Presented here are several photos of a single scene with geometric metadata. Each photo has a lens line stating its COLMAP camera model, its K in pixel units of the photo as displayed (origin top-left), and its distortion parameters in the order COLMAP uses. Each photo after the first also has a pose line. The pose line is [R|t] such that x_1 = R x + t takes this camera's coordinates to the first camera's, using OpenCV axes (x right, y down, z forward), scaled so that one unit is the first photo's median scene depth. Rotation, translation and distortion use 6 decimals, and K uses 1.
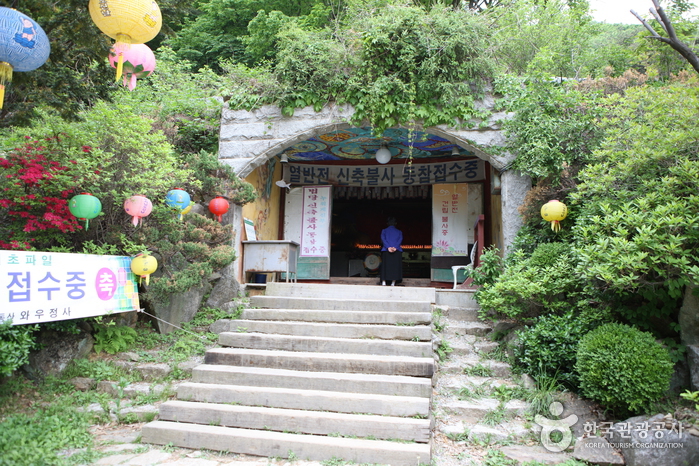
lens RADIAL K [[496.2, 0, 351.3], [0, 496.2, 233.6], [0, 0, 1]] dist [-0.005287, -0.002795]
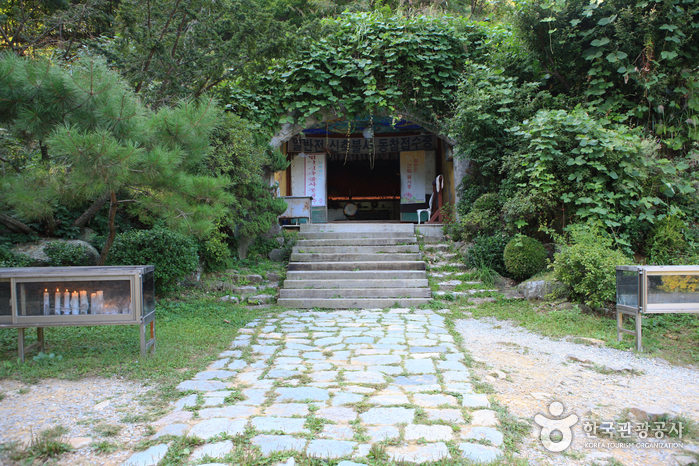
lens RADIAL K [[496.2, 0, 348.2], [0, 496.2, 231.5], [0, 0, 1]] dist [-0.005287, -0.002795]
pose [[0.988881, -0.033021, 0.144998, -0.193864], [0.019502, 0.995411, 0.093689, -0.010916], [-0.147426, -0.089819, 0.984986, -0.375293]]
